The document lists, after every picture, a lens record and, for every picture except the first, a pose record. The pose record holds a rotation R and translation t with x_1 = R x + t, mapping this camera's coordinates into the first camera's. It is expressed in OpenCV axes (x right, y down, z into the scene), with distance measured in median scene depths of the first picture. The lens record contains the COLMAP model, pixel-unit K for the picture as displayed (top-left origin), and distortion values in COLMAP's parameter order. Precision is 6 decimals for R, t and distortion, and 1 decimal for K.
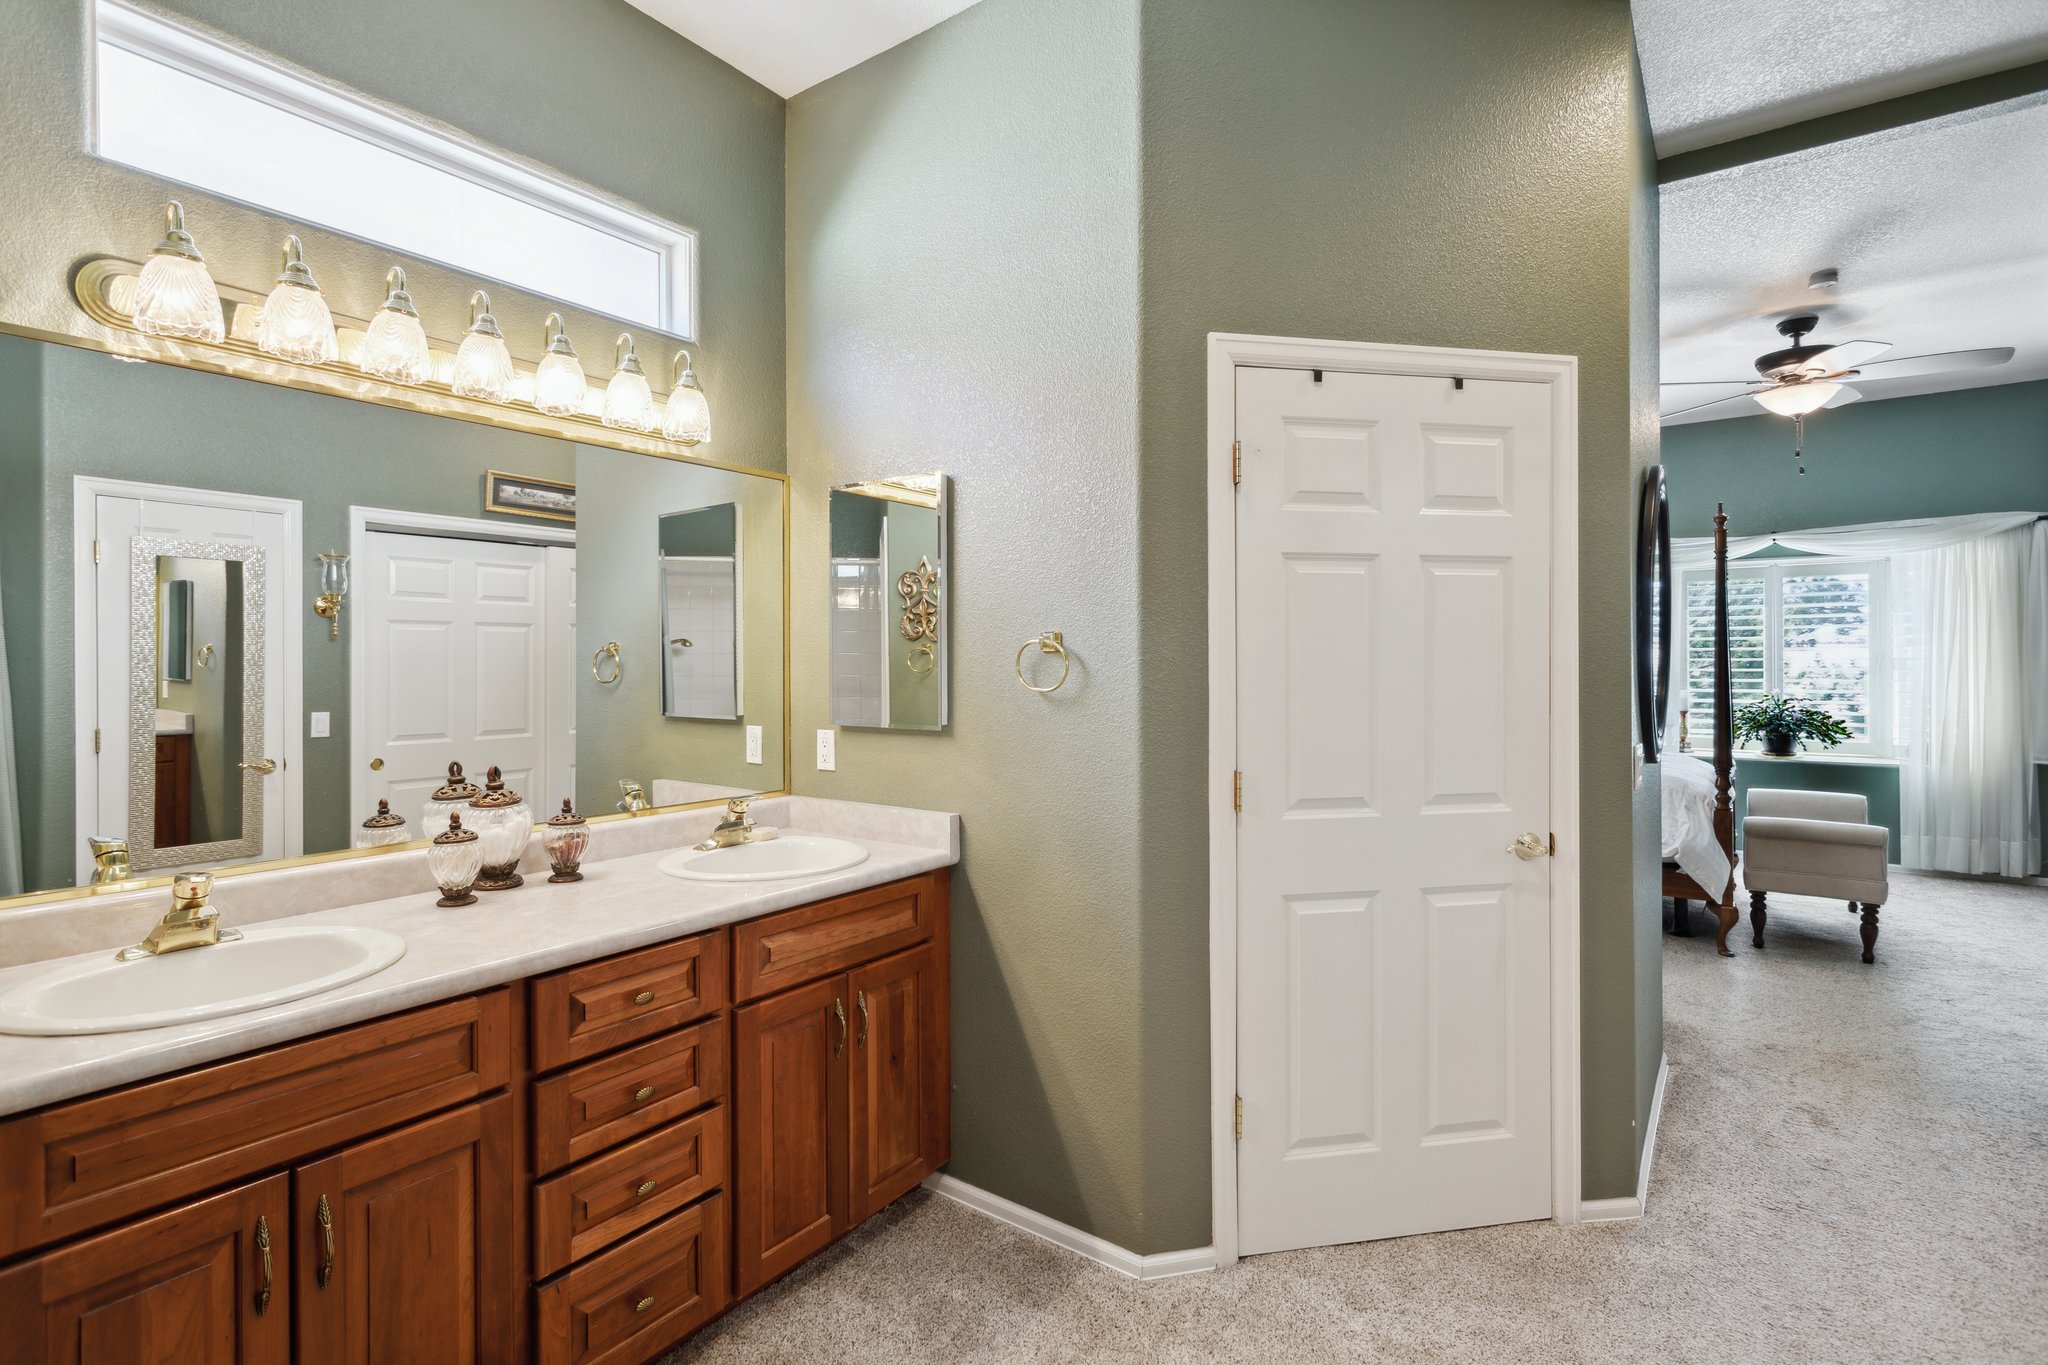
lens RADIAL K [[995.1, 0, 1032.1], [0, 995.1, 667.9], [0, 0, 1]] dist [0.006028, 0.001079]
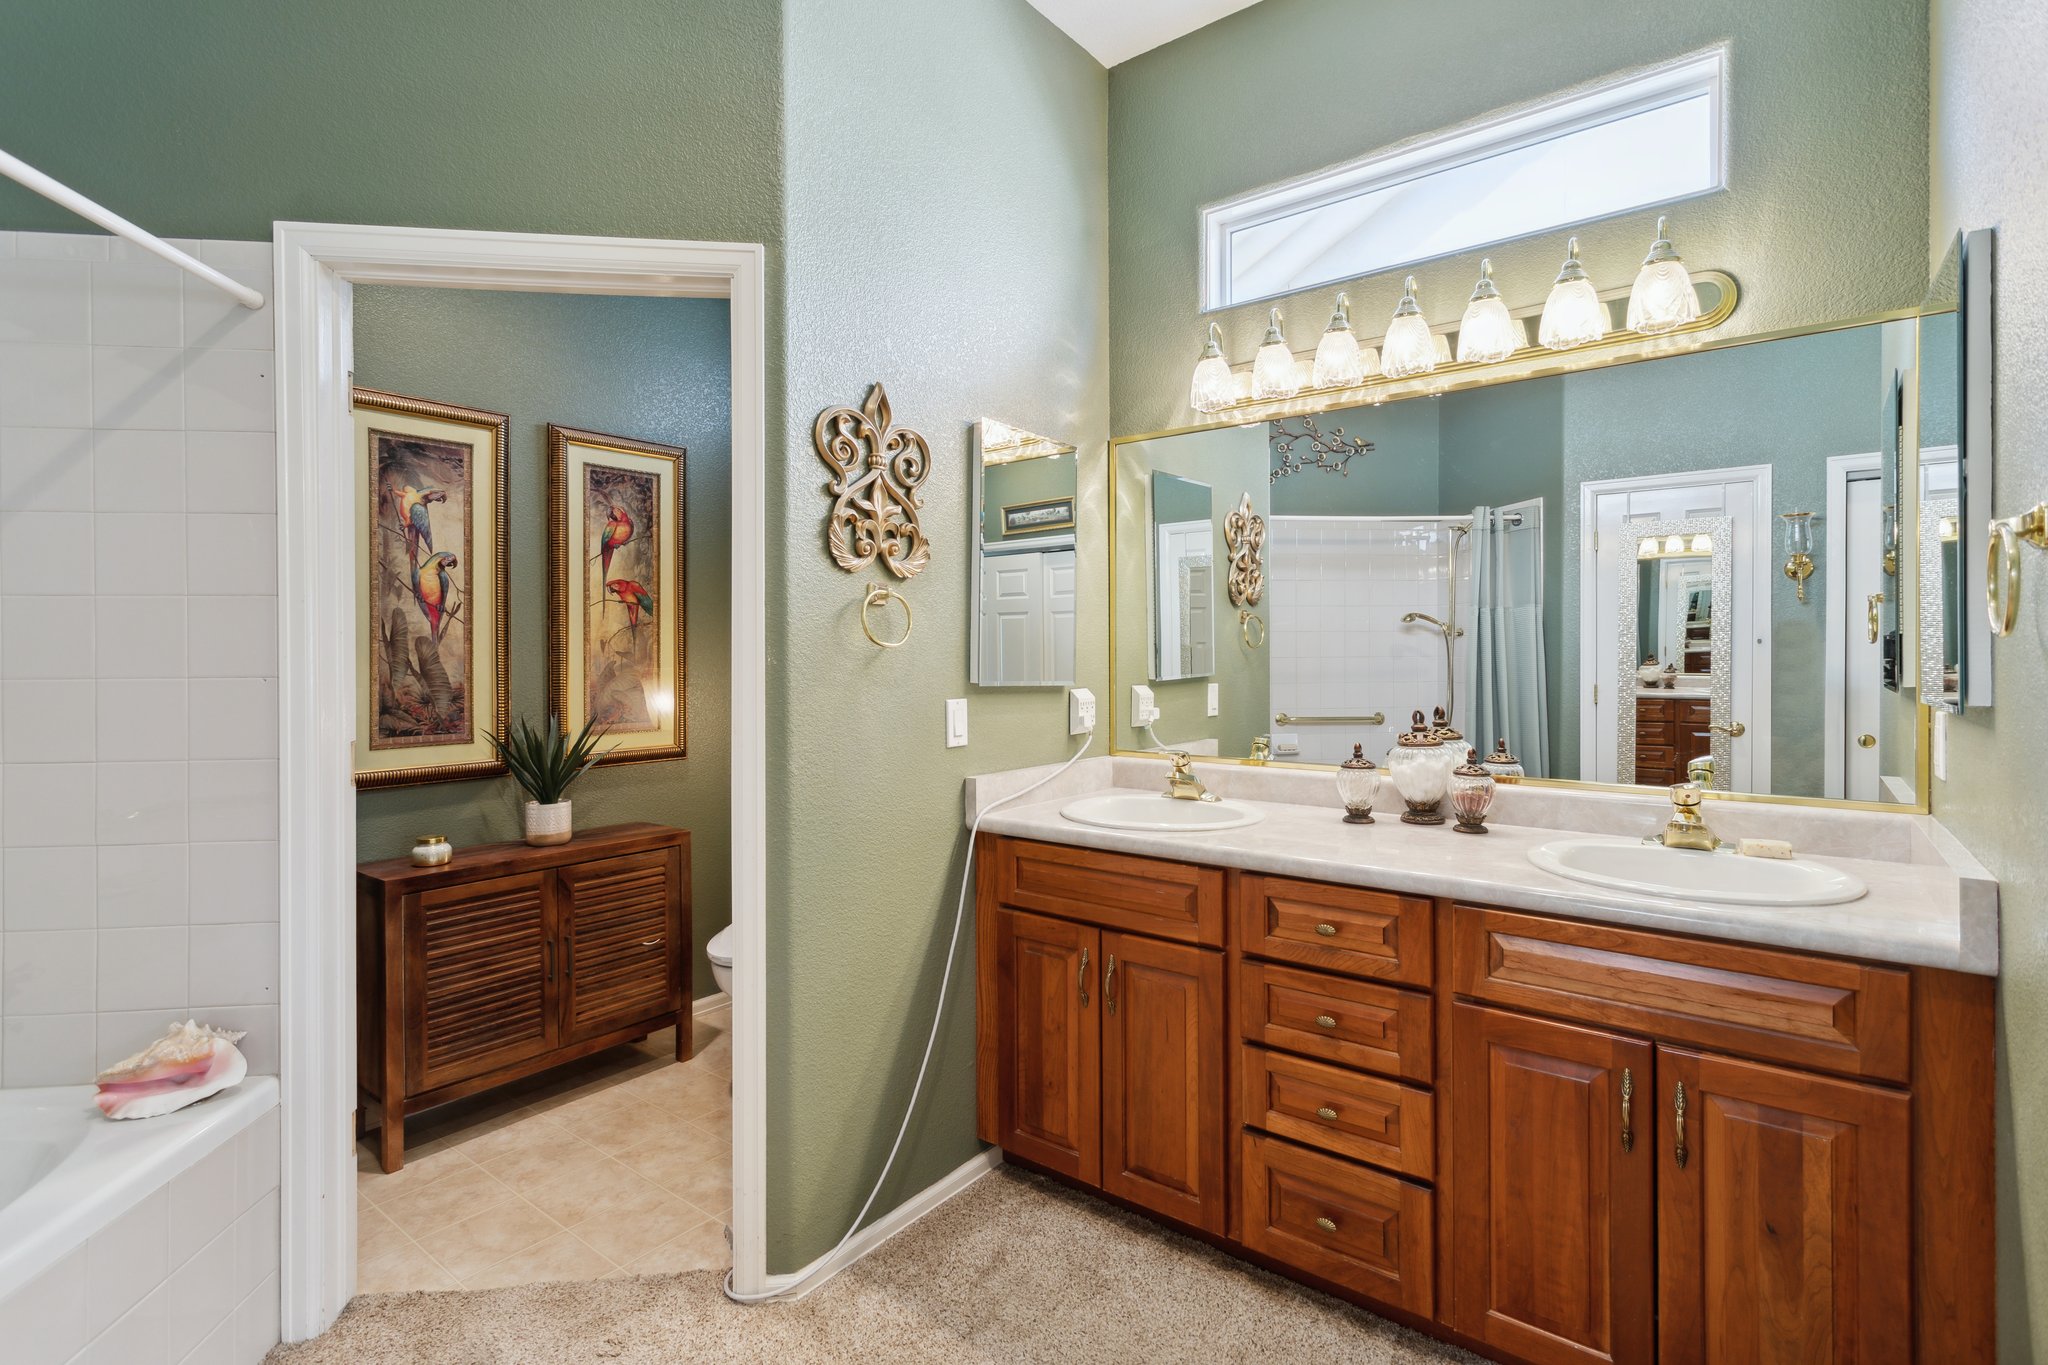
lens RADIAL K [[974.3, 0, 1010.4], [0, 974.3, 651.1], [0, 0, 1]] dist [0.001556, 0.000435]
pose [[-0.055831, 0.001773, -0.998439, 0.531662], [-0.001673, 0.999997, 0.001869, 0.033028], [0.998439, 0.001775, -0.055828, 0.603520]]
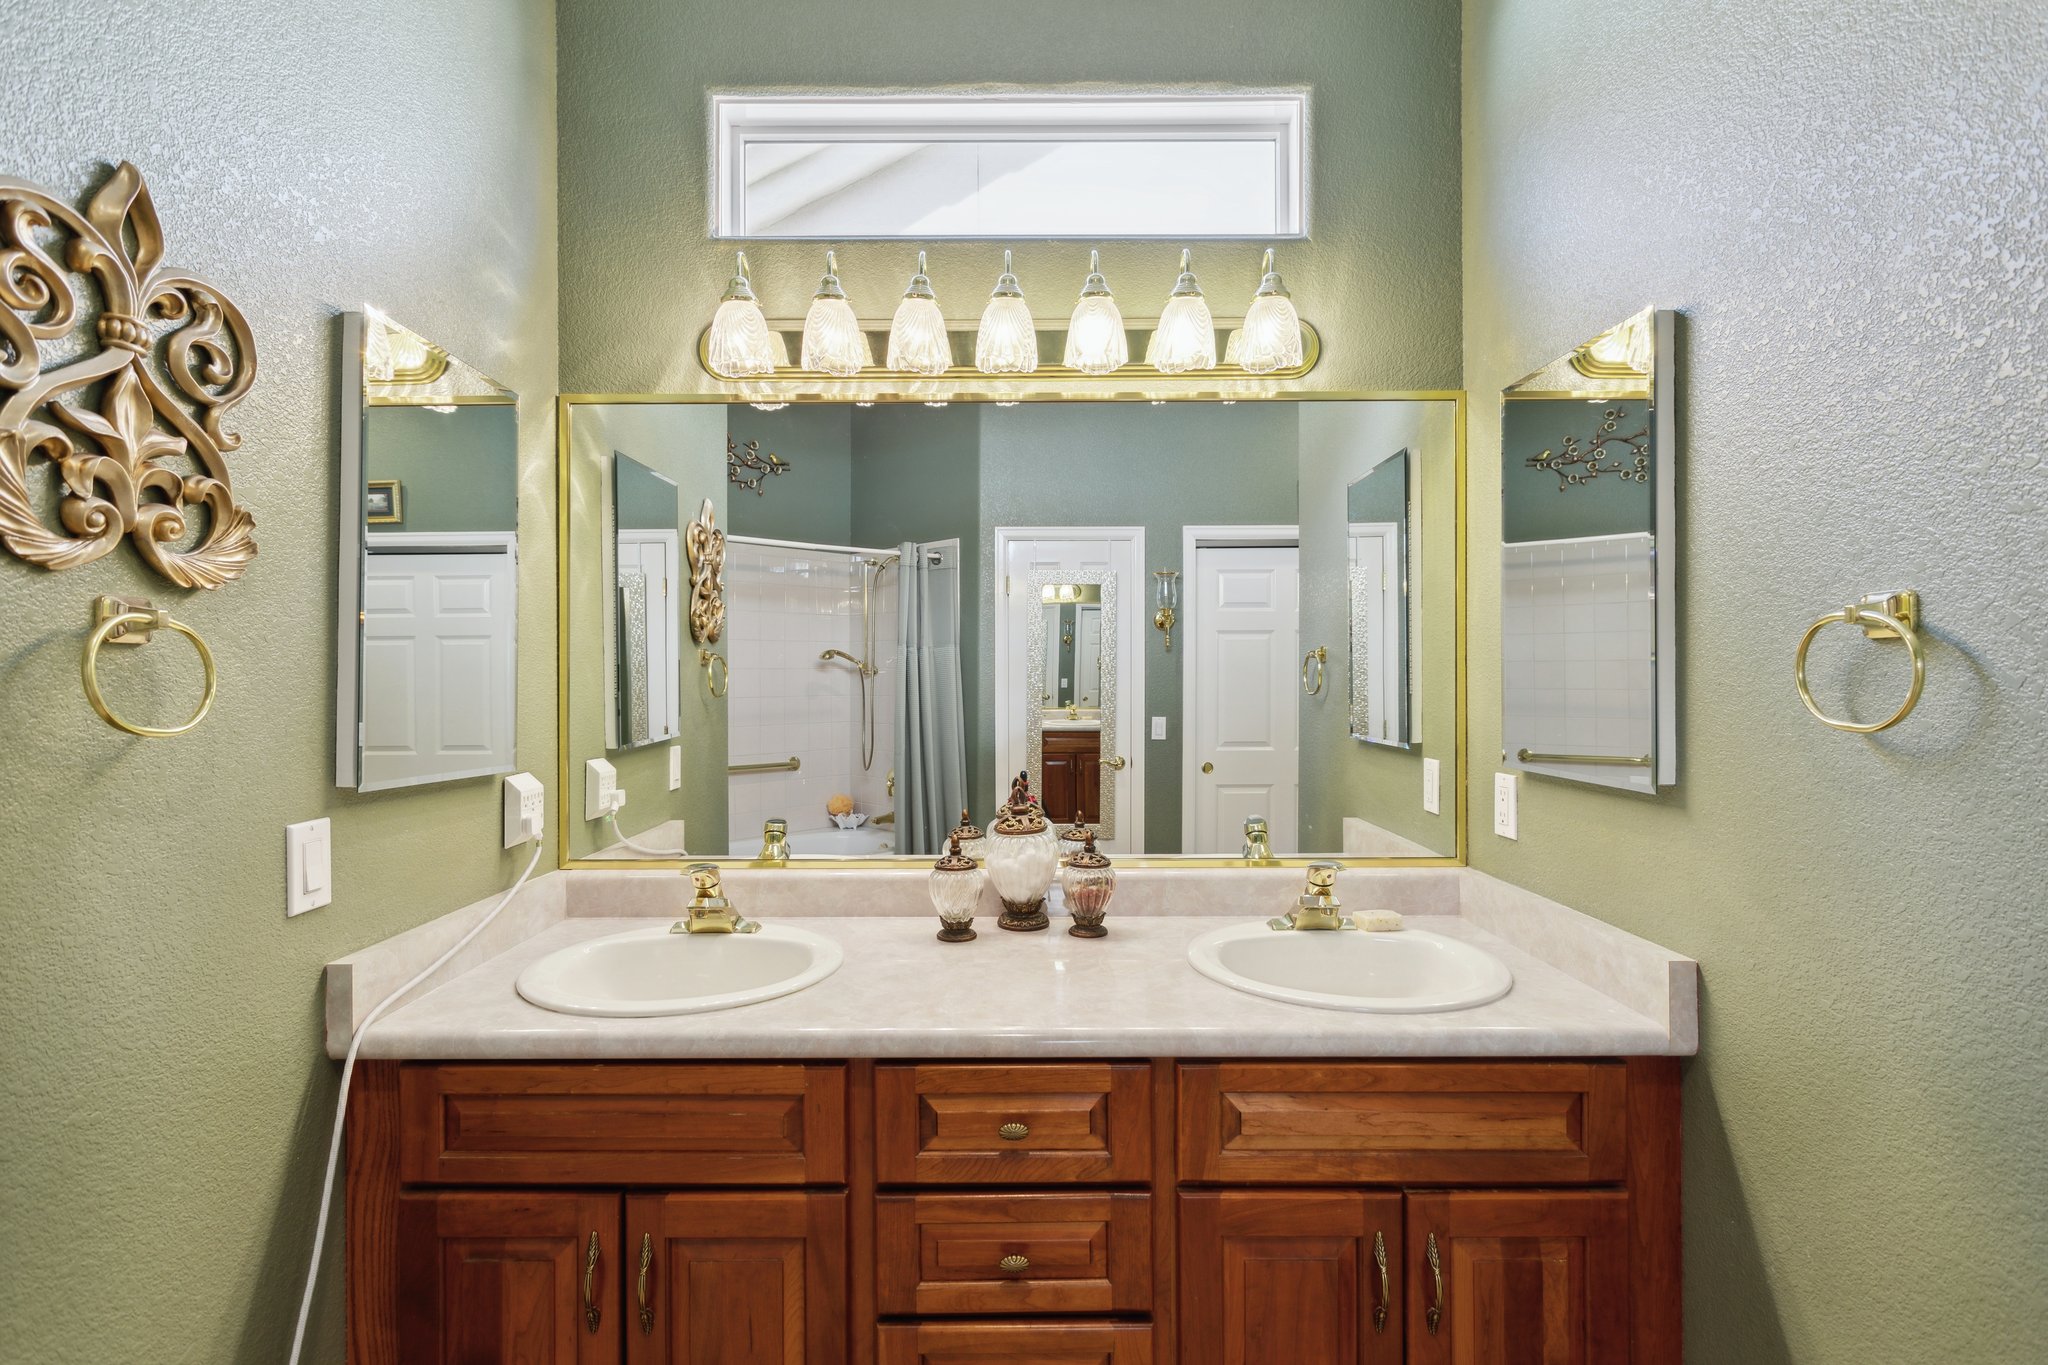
lens RADIAL K [[985.2, 0, 1013.4], [0, 985.2, 673.1], [0, 0, 1]] dist [0.000708, 0.000690]
pose [[0.576375, -0.001313, -0.817184, 0.161674], [-0.002930, 0.999989, -0.003673, 0.001443], [0.817180, 0.004511, 0.576365, 0.485729]]
